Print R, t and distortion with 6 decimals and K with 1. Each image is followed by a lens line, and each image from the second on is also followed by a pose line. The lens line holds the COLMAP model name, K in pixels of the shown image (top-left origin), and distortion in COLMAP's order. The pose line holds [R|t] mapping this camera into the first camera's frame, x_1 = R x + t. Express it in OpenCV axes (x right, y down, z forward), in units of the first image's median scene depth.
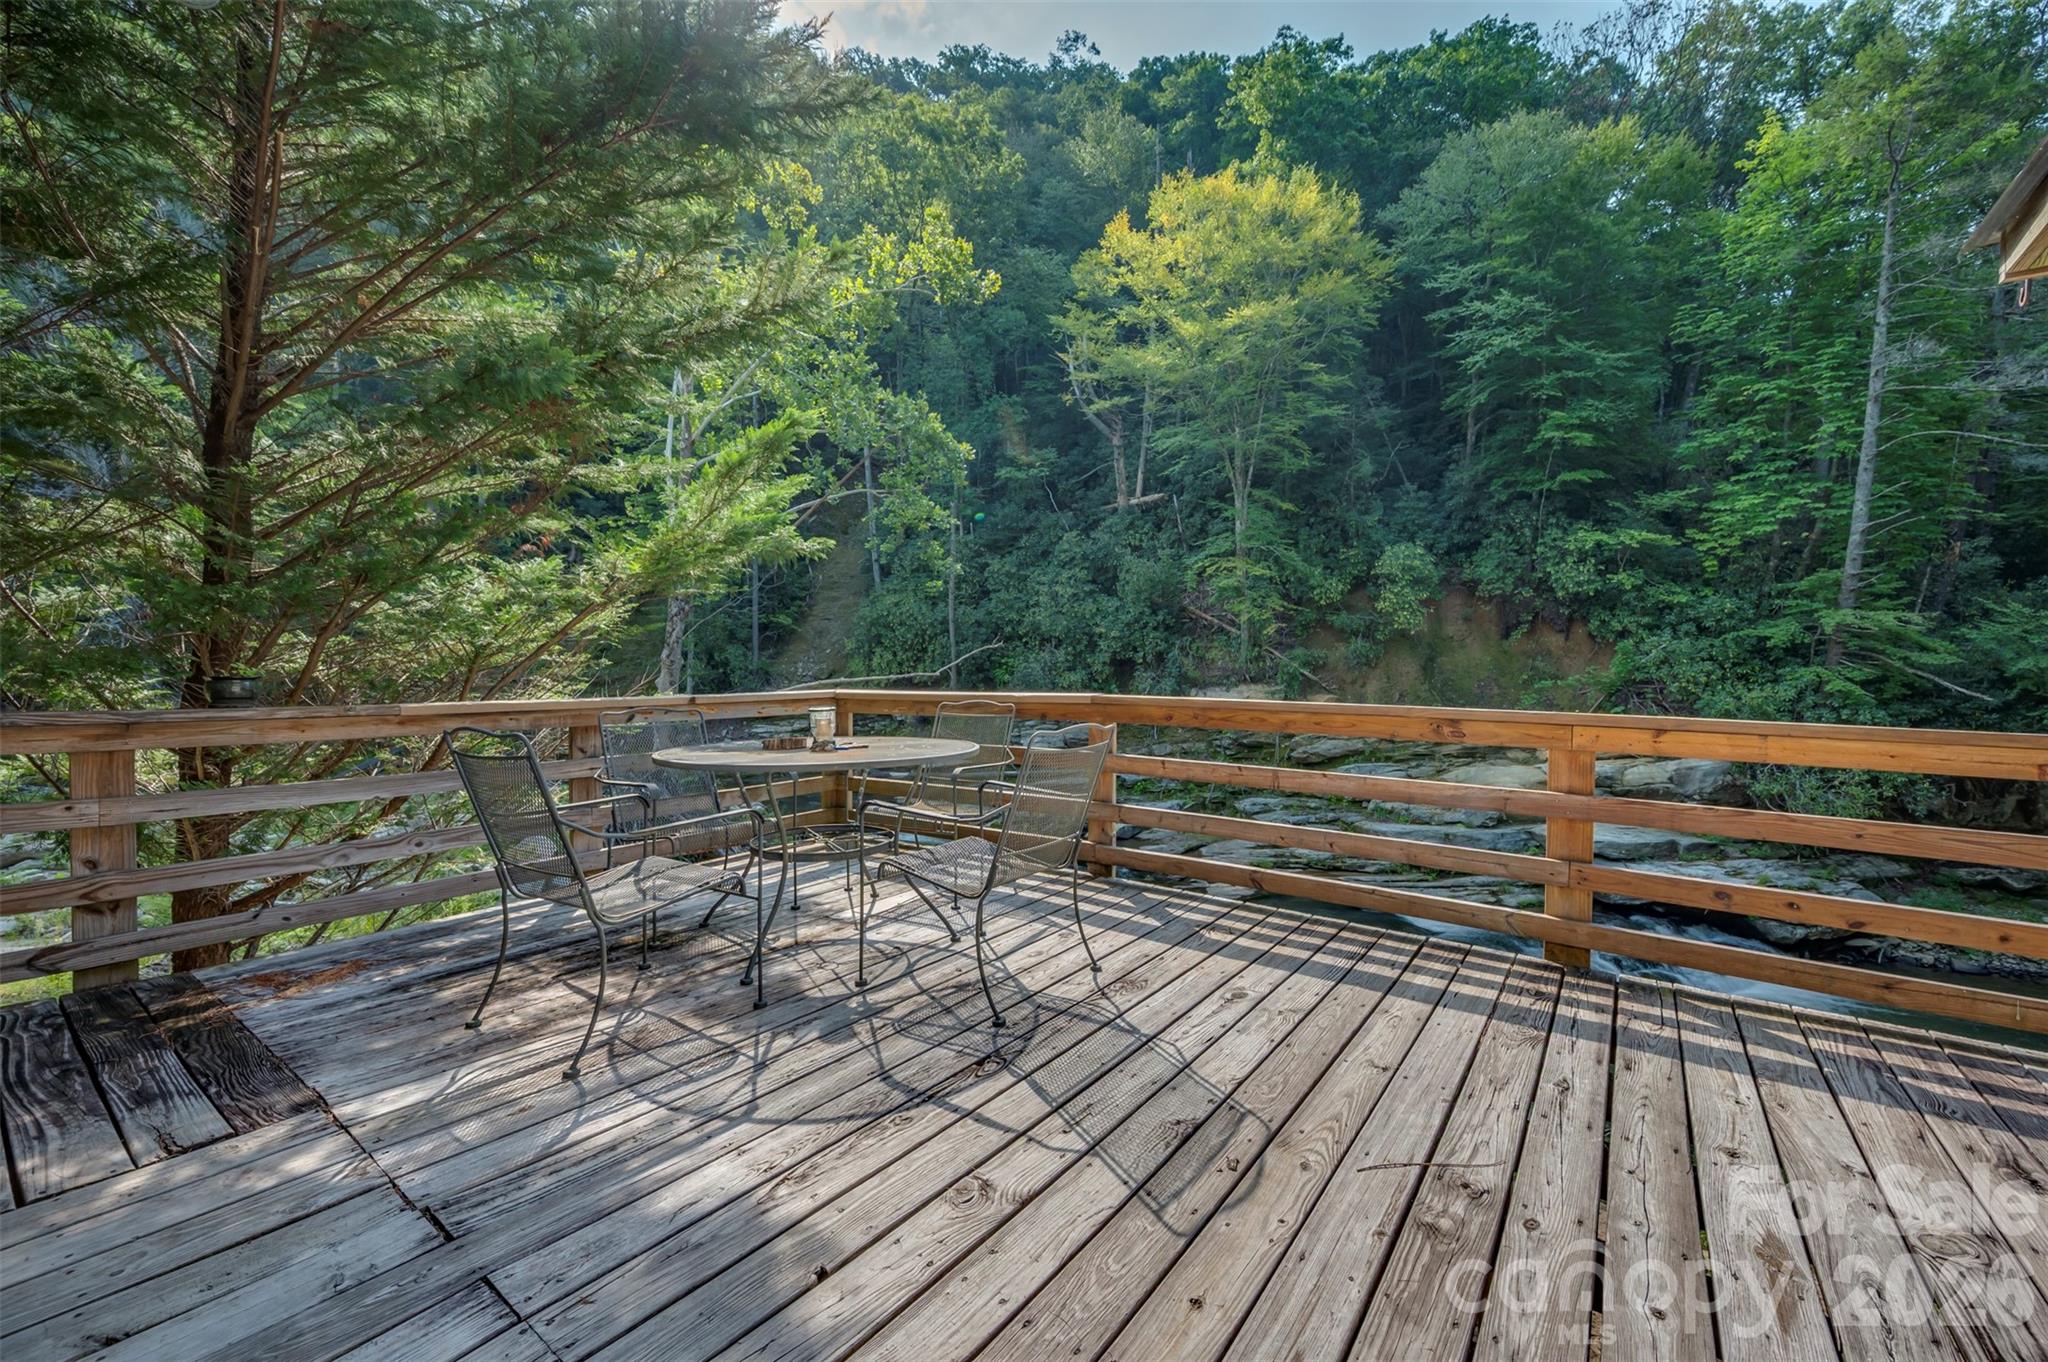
lens RADIAL K [[806.3, 0, 1031.4], [0, 806.3, 683.1], [0, 0, 1]] dist [-0.001084, -0.000004]
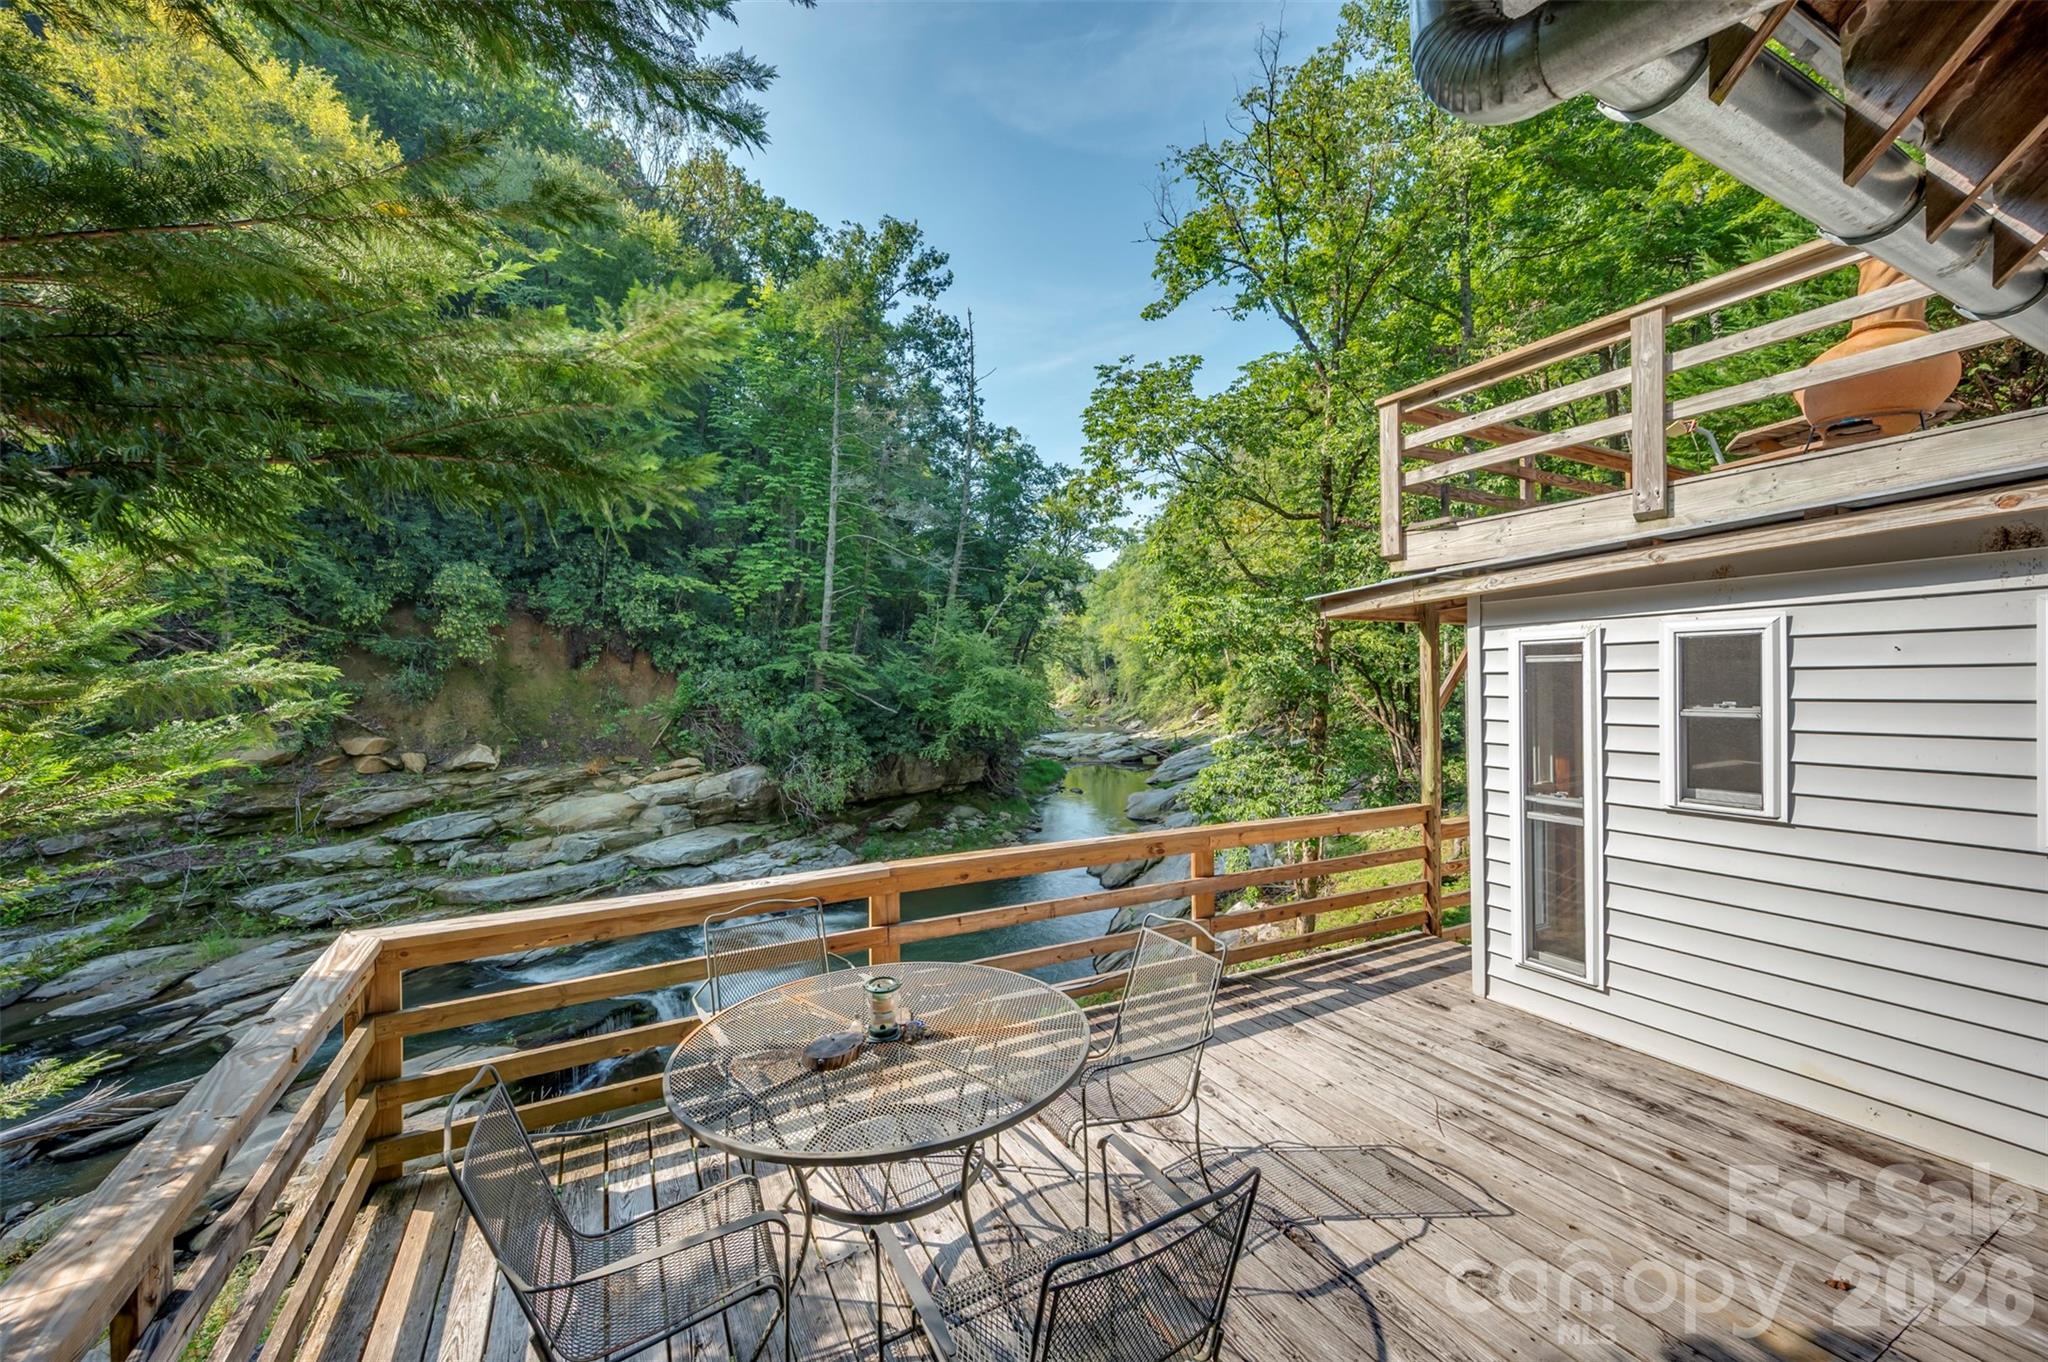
lens RADIAL K [[806.3, 0, 1029.8], [0, 806.3, 684.6], [0, 0, 1]] dist [-0.001084, -0.000004]
pose [[0.441074, -0.018309, 0.897284, -0.077232], [0.033465, 0.999432, 0.003943, -0.022043], [-0.896847, 0.028288, 0.441436, 0.046917]]
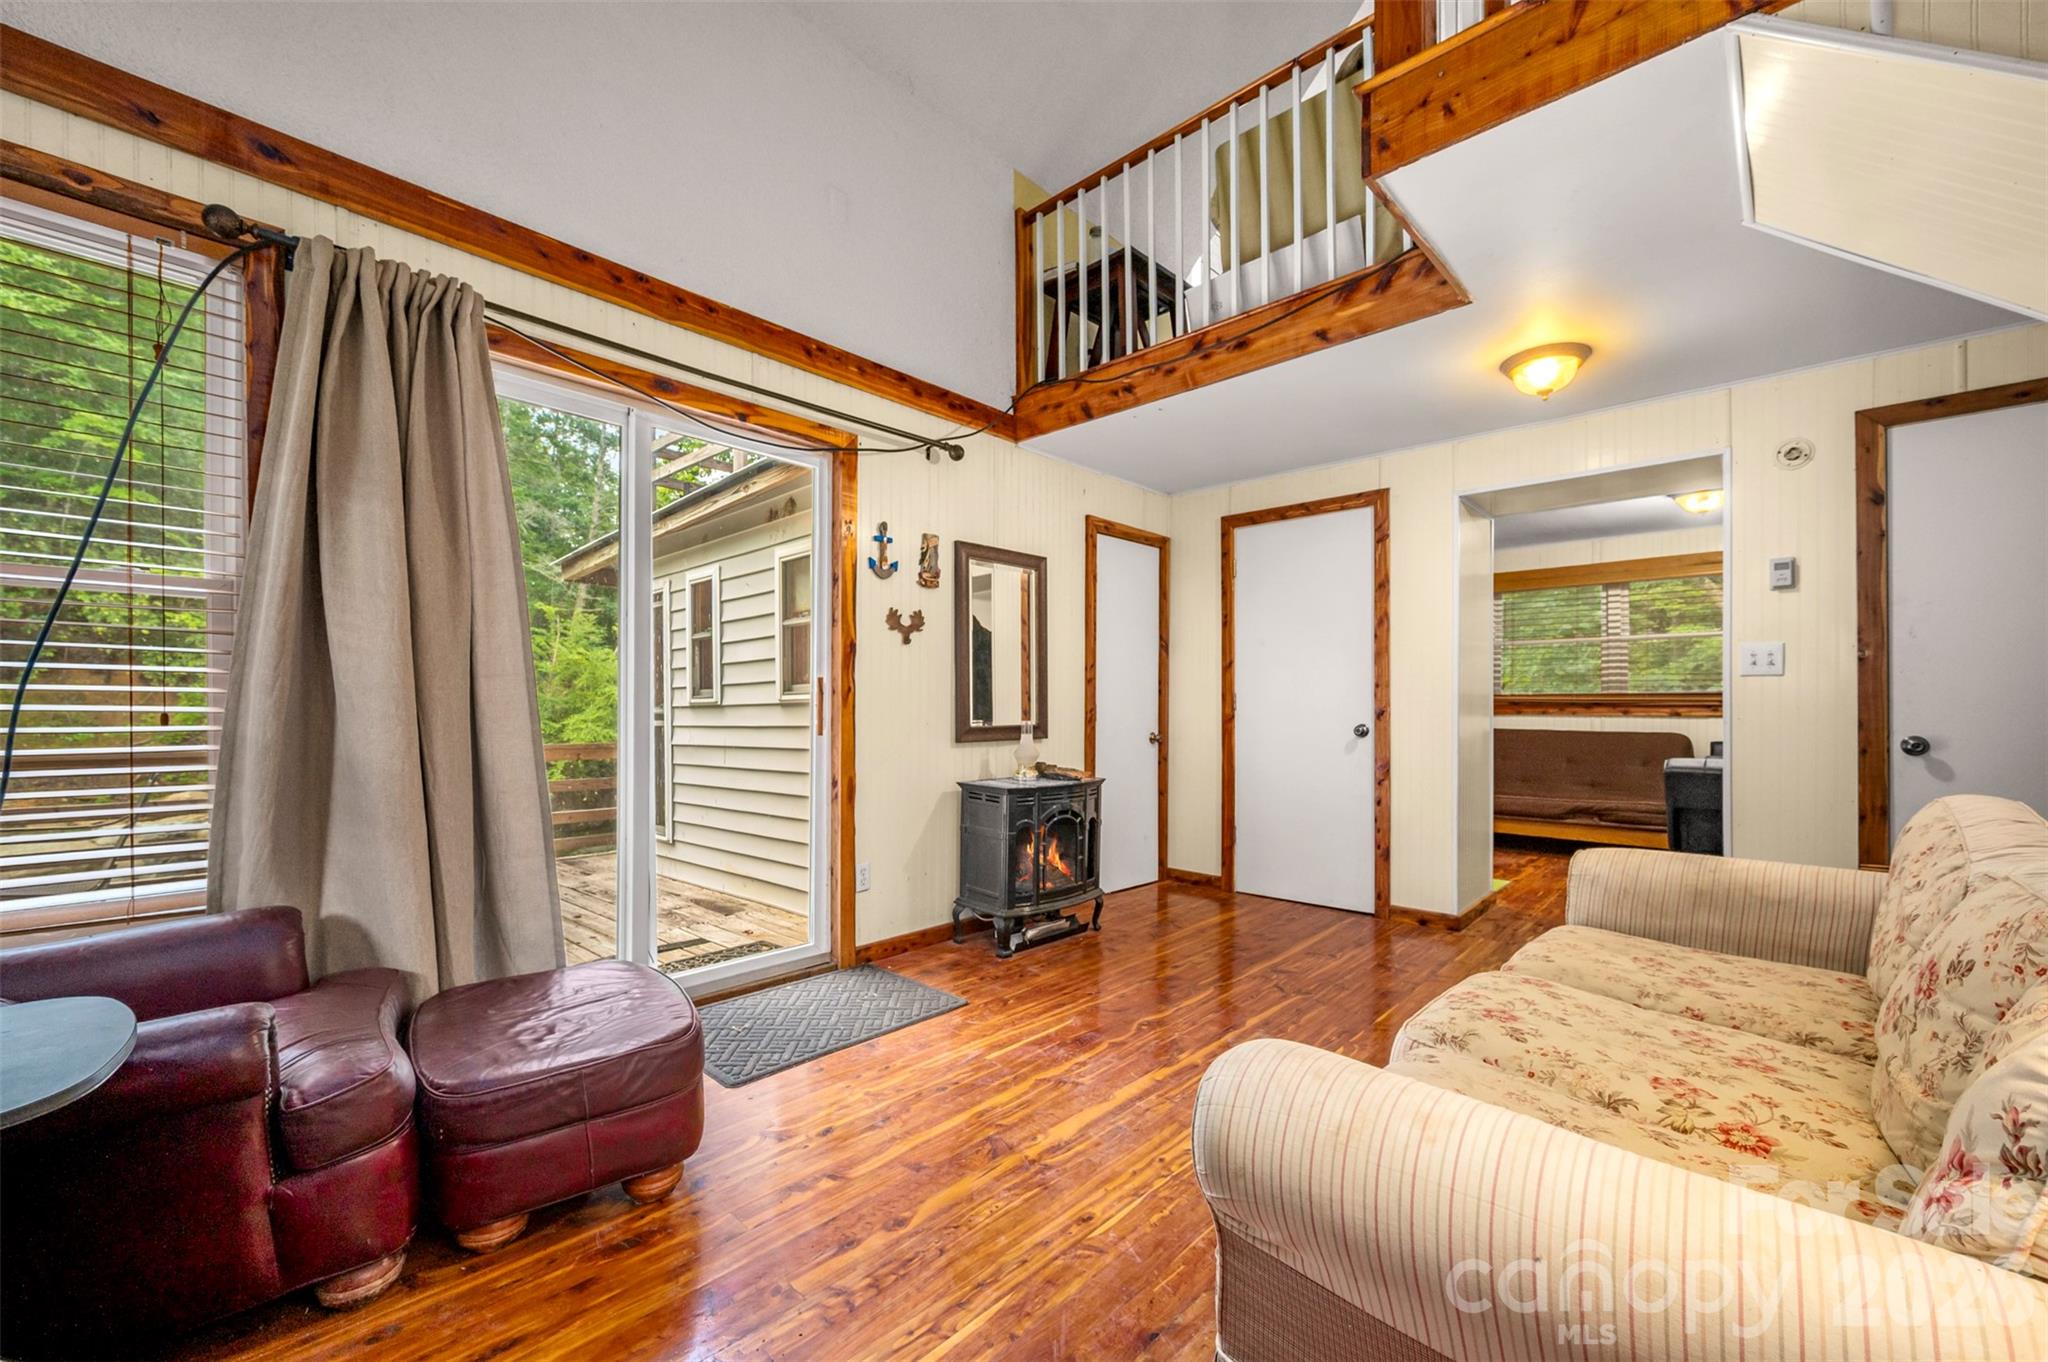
lens RADIAL K [[822.9, 0, 1018.1], [0, 822.9, 716.0], [0, 0, 1]] dist [0.001236, -0.000577]
pose [[0.118385, -0.012754, 0.992886, -0.090390], [0.027058, 0.999588, 0.009614, -0.001223], [-0.992599, 0.025727, 0.118682, -0.056225]]
